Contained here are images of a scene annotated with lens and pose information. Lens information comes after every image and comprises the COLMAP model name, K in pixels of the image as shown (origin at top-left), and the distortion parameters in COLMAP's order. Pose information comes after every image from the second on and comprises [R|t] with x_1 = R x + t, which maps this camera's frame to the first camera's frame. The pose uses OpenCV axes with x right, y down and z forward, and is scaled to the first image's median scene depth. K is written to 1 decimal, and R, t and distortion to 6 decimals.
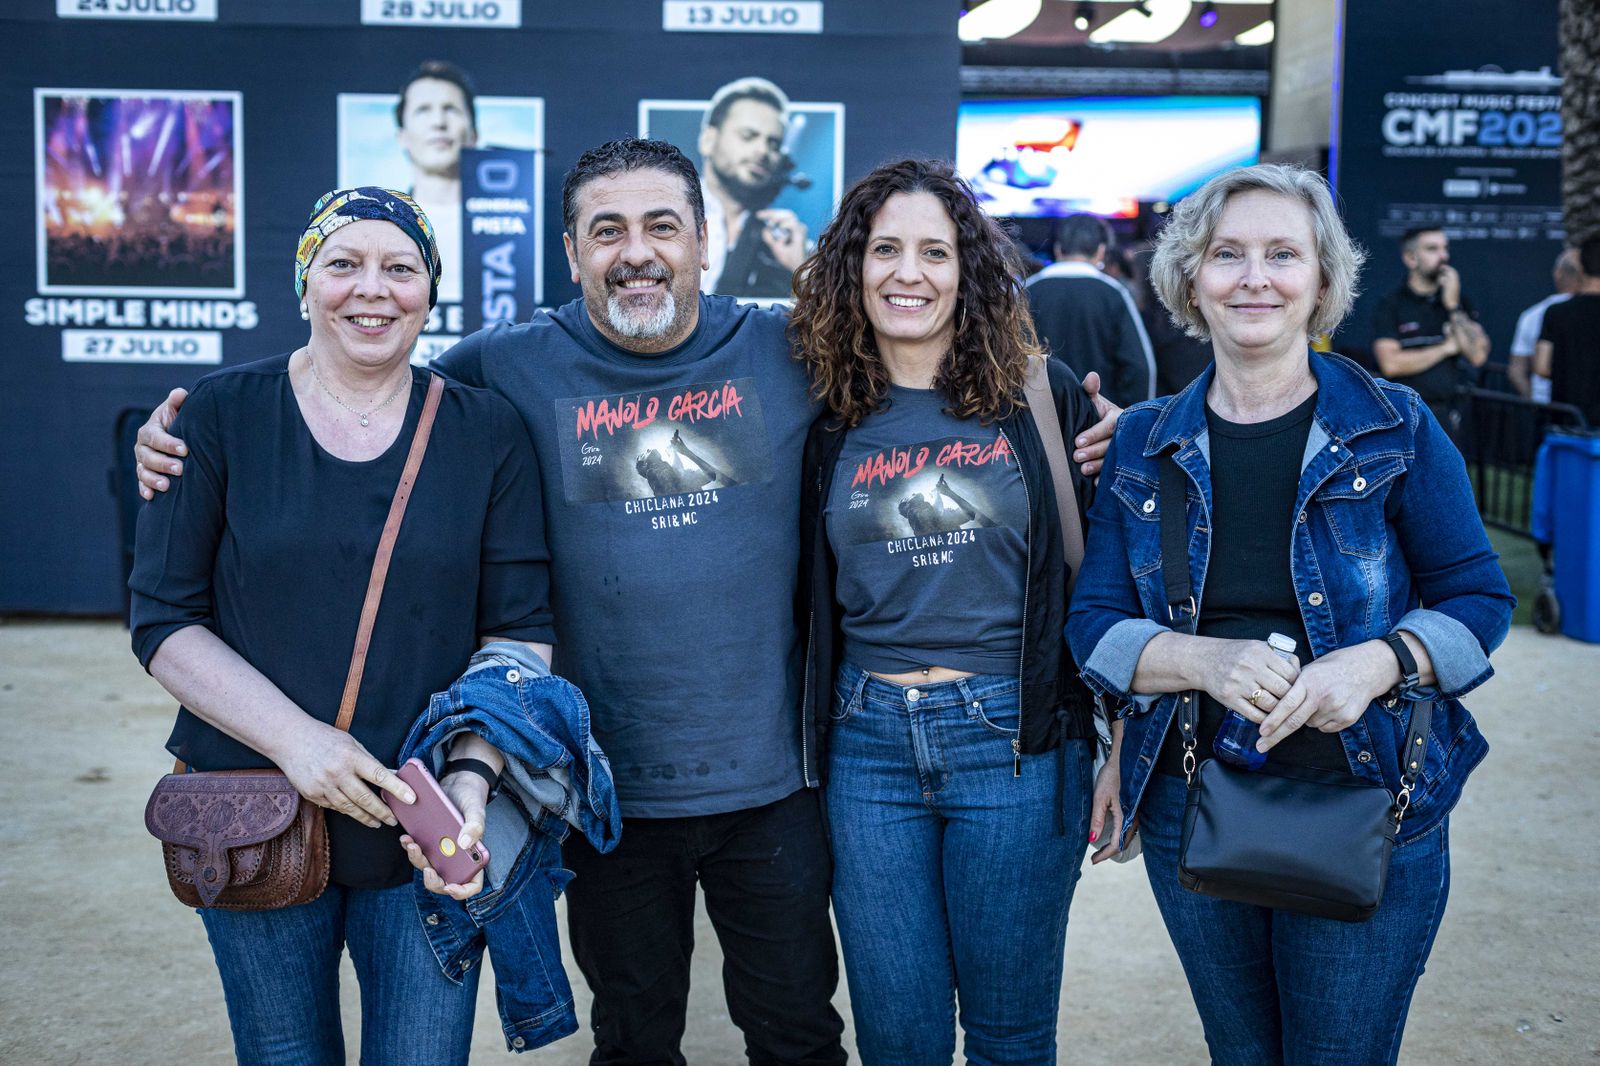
lens RADIAL K [[2310.2, 0, 778.6], [0, 2310.2, 514.6], [0, 0, 1]] dist [-0.007076, 0.000000]
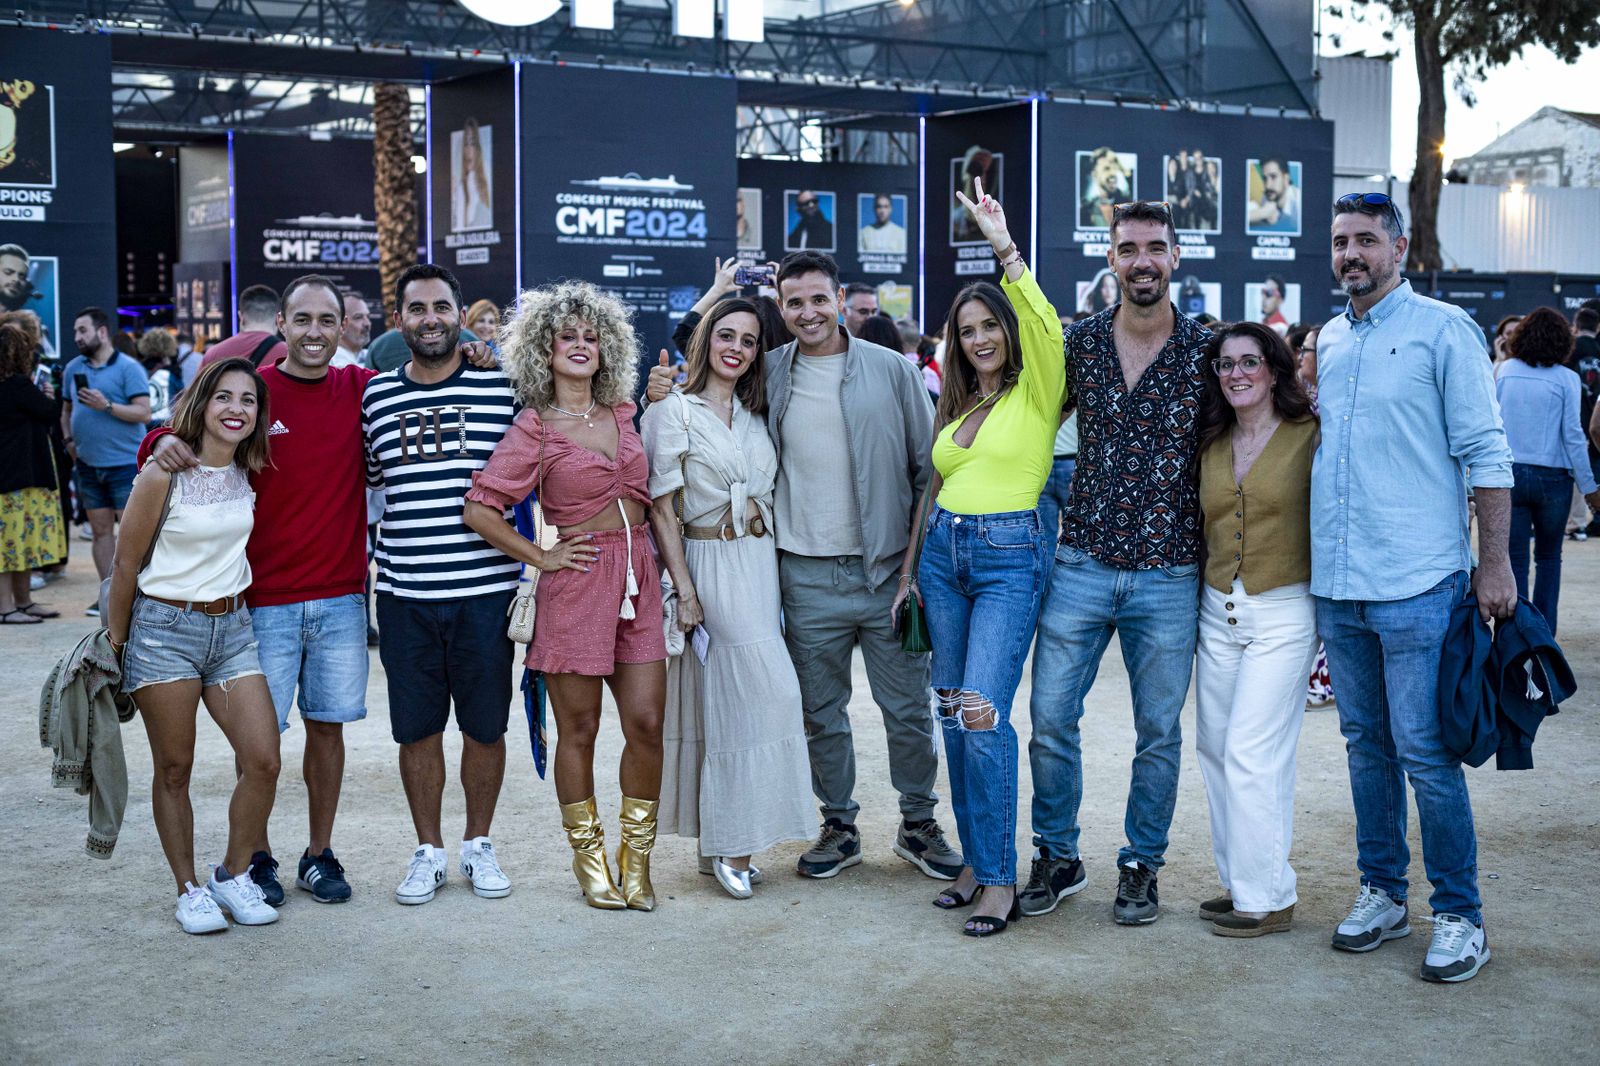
lens RADIAL K [[2315.8, 0, 817.9], [0, 2315.8, 480.8], [0, 0, 1]] dist [-0.005922, 0.000000]
pose [[0.856370, -0.043527, 0.514524, -0.446077], [0.067757, 0.997297, -0.028405, 0.117019], [-0.511897, 0.059188, 0.857005, -1.040230]]
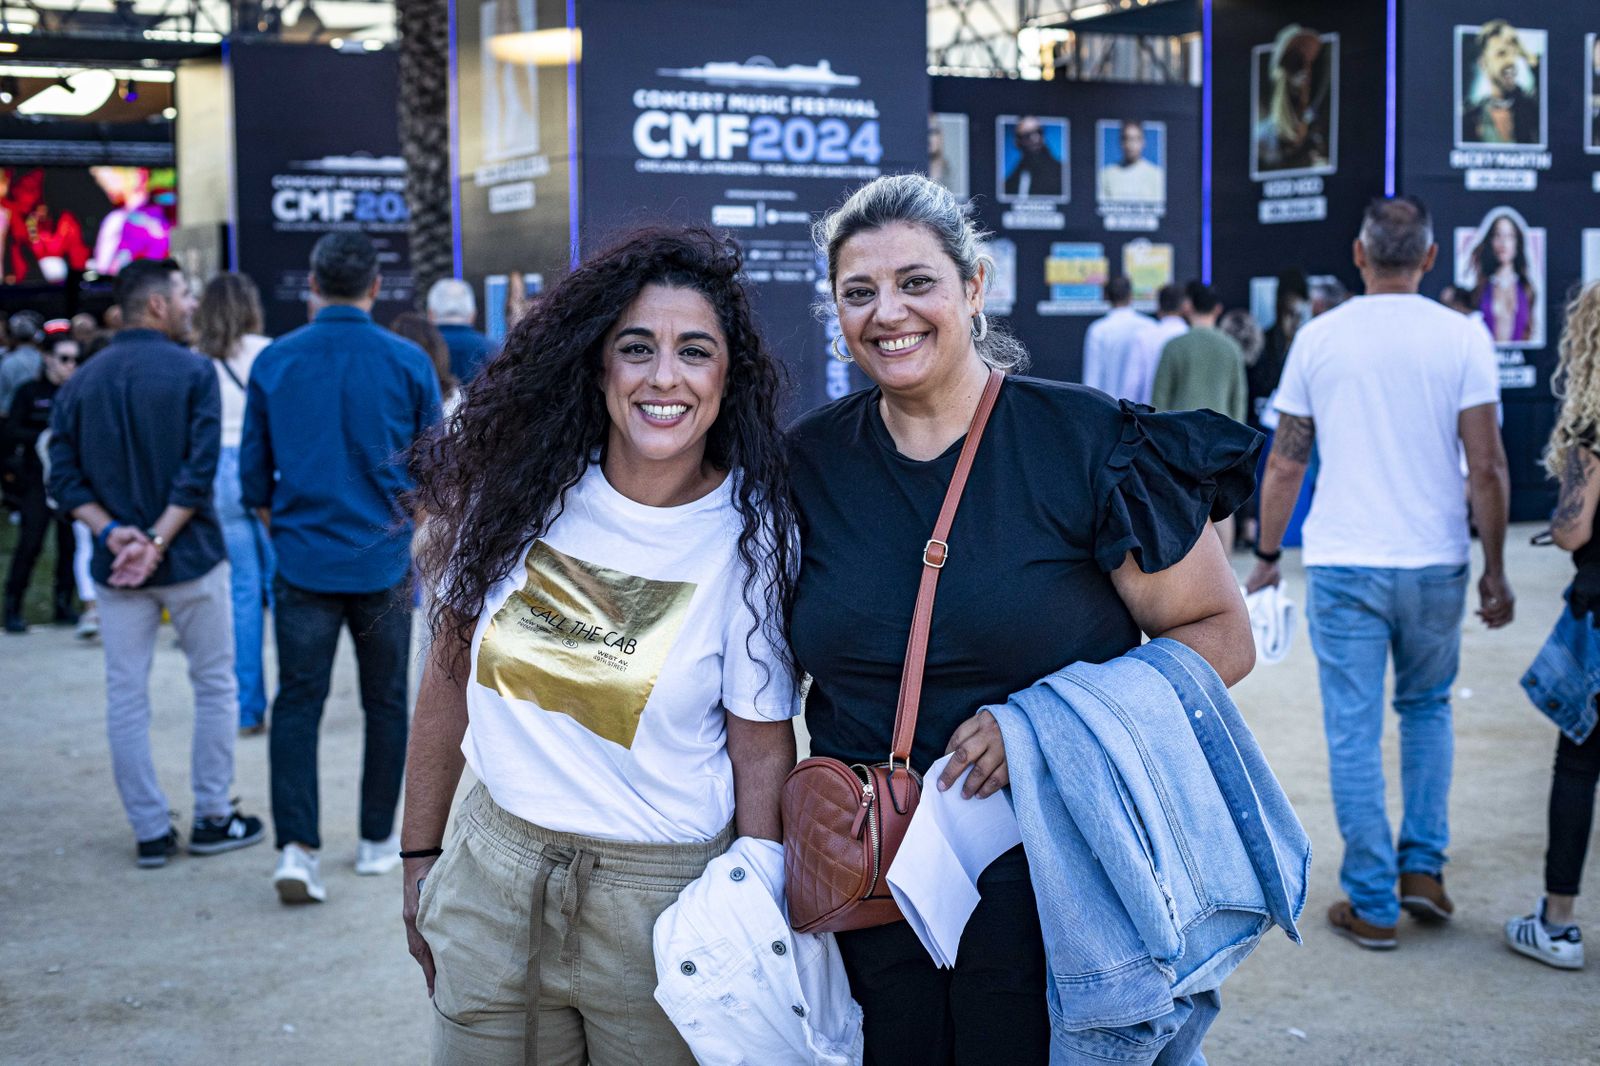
lens RADIAL K [[2315.8, 0, 801.2], [0, 2315.8, 503.9], [0, 0, 1]] dist [-0.005922, 0.000000]
pose [[0.900832, -0.056471, 0.430481, -0.012285], [0.069985, 0.997426, -0.015609, 0.032028], [-0.428491, 0.044188, 0.902465, -0.276201]]
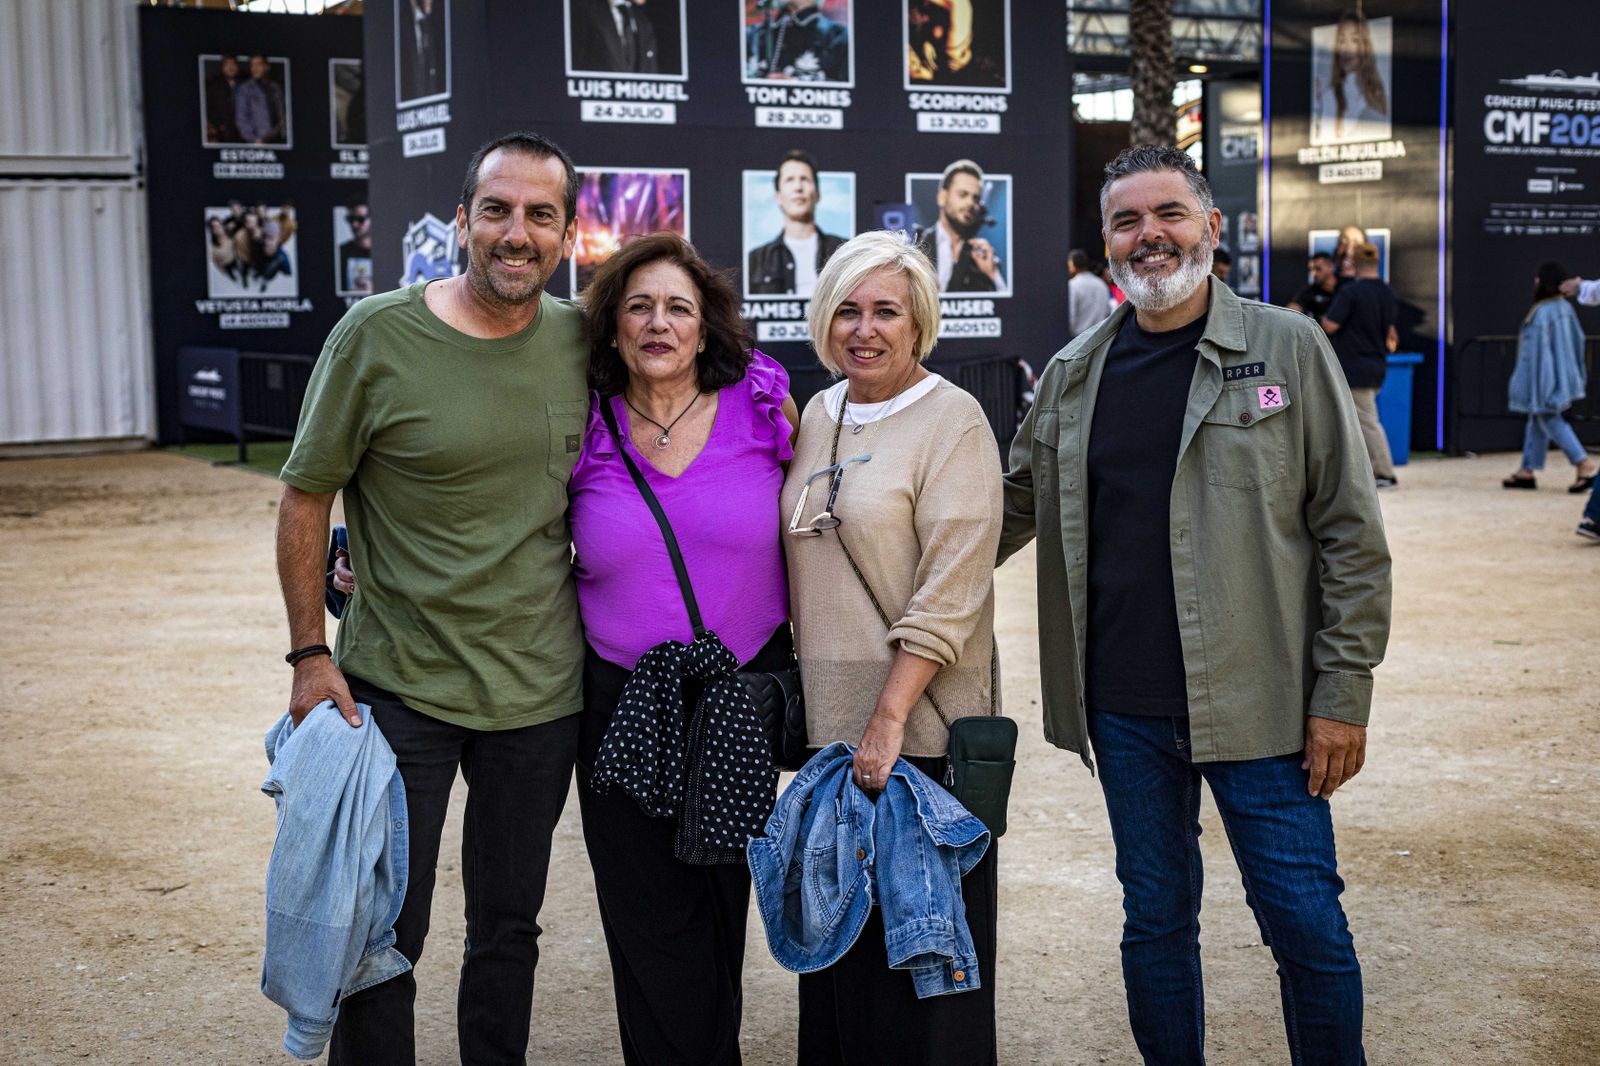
lens RADIAL K [[2315.8, 0, 798.5], [0, 2315.8, 516.2], [0, 0, 1]] dist [-0.005922, 0.000000]
pose [[0.883643, -0.072201, 0.462561, -0.903953], [0.077655, 0.996954, 0.007267, 0.045705], [-0.461677, 0.029499, 0.886558, -0.416742]]
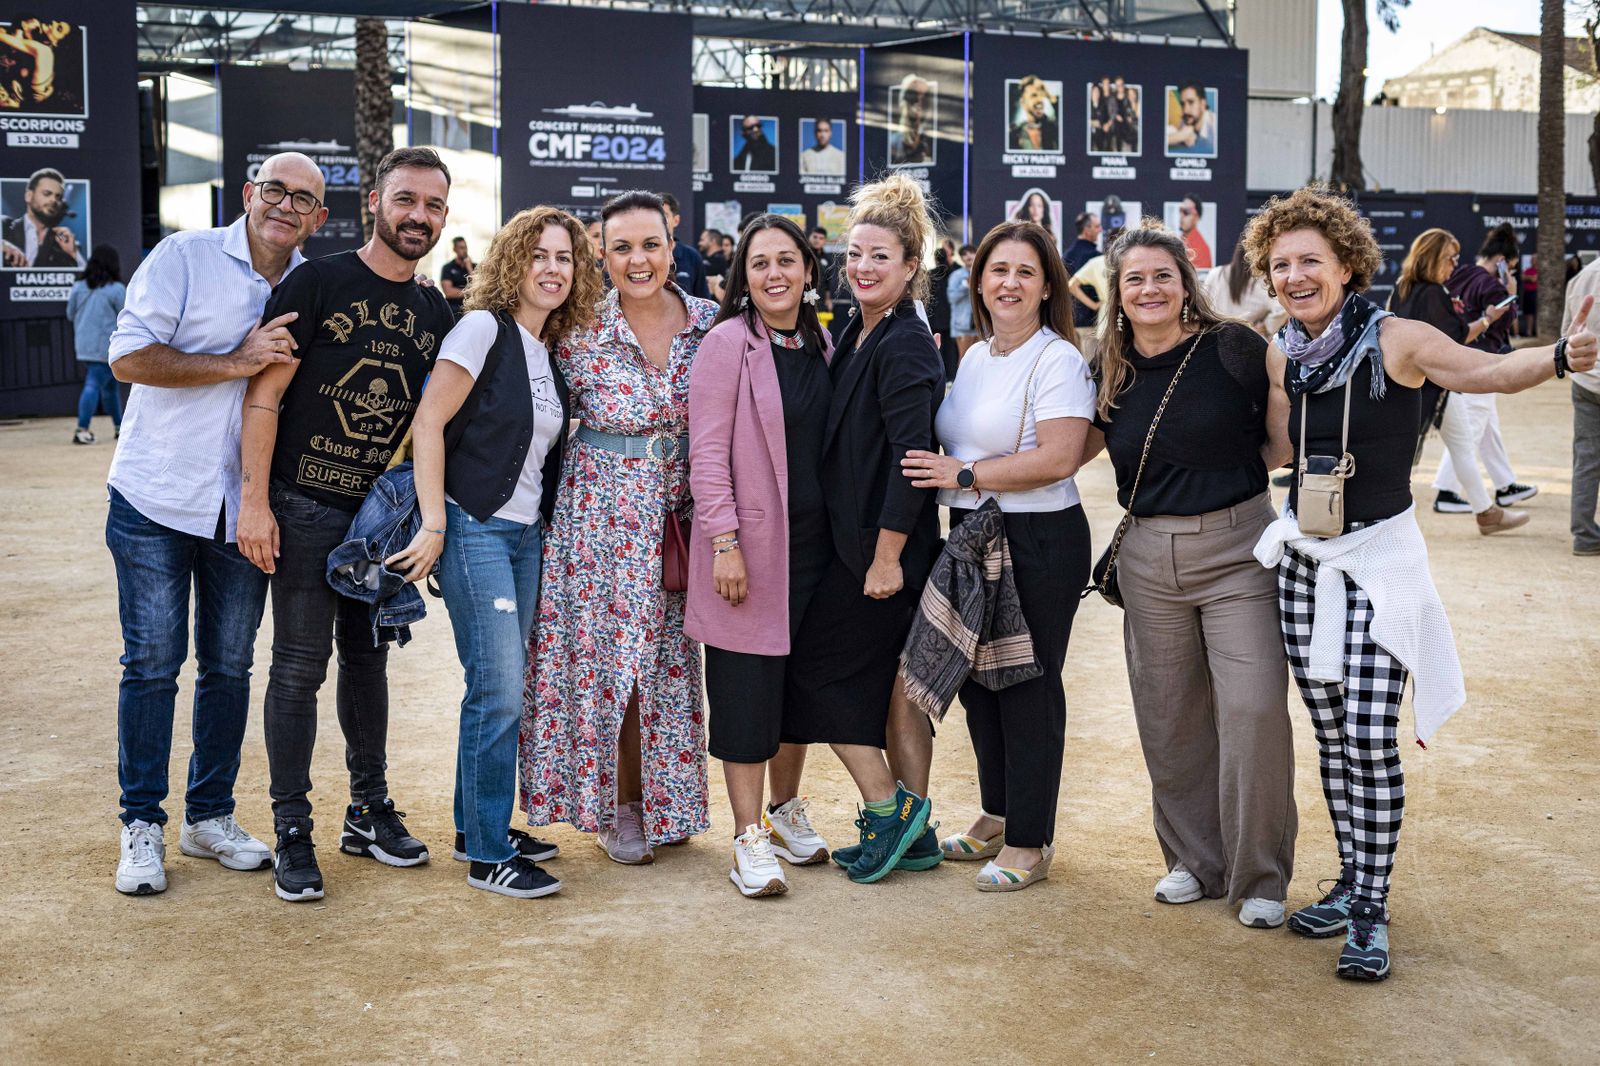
lens RADIAL K [[2315.8, 0, 664.4], [0, 2315.8, 447.0], [0, 0, 1]] dist [-0.005922, 0.000000]
pose [[0.874012, -0.051744, 0.483141, -0.579186], [0.065832, 0.997756, -0.012232, 0.144055], [-0.481424, 0.042497, 0.875457, -1.214686]]
